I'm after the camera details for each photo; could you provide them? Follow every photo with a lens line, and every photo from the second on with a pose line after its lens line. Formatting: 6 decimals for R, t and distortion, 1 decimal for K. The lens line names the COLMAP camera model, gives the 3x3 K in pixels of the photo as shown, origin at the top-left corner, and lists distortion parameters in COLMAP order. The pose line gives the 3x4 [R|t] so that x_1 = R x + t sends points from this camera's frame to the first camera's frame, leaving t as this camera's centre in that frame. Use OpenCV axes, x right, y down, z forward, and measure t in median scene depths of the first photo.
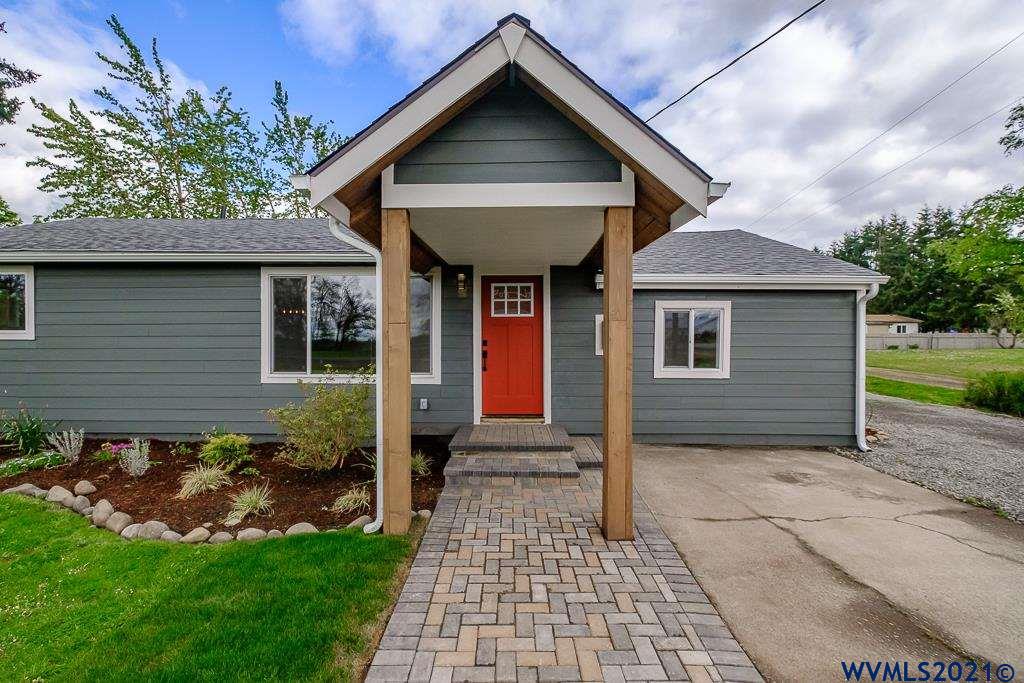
lens RADIAL K [[446.3, 0, 512.0], [0, 446.3, 341.5], [0, 0, 1]] dist [-0.000704, -0.000064]
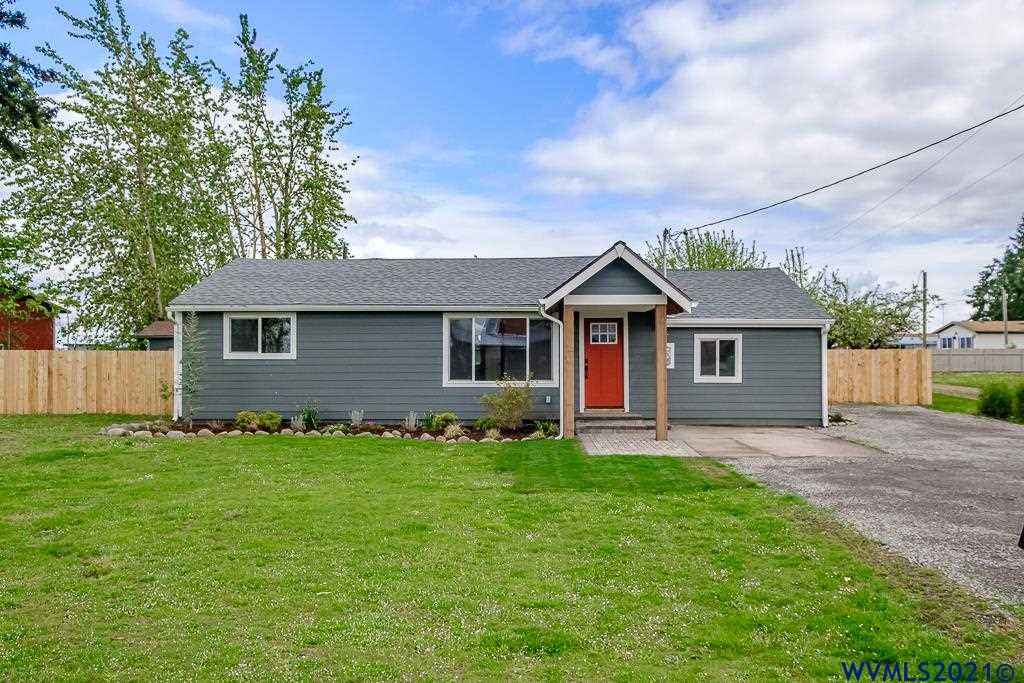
lens RADIAL K [[807.0, 0, 512.0], [0, 807.0, 341.5], [0, 0, 1]] dist [0.003953, 0.000485]
pose [[0.999728, -0.003795, -0.023011, -0.257958], [0.003228, 0.999691, -0.024644, 0.004258], [0.023098, 0.024563, 0.999431, -1.859812]]
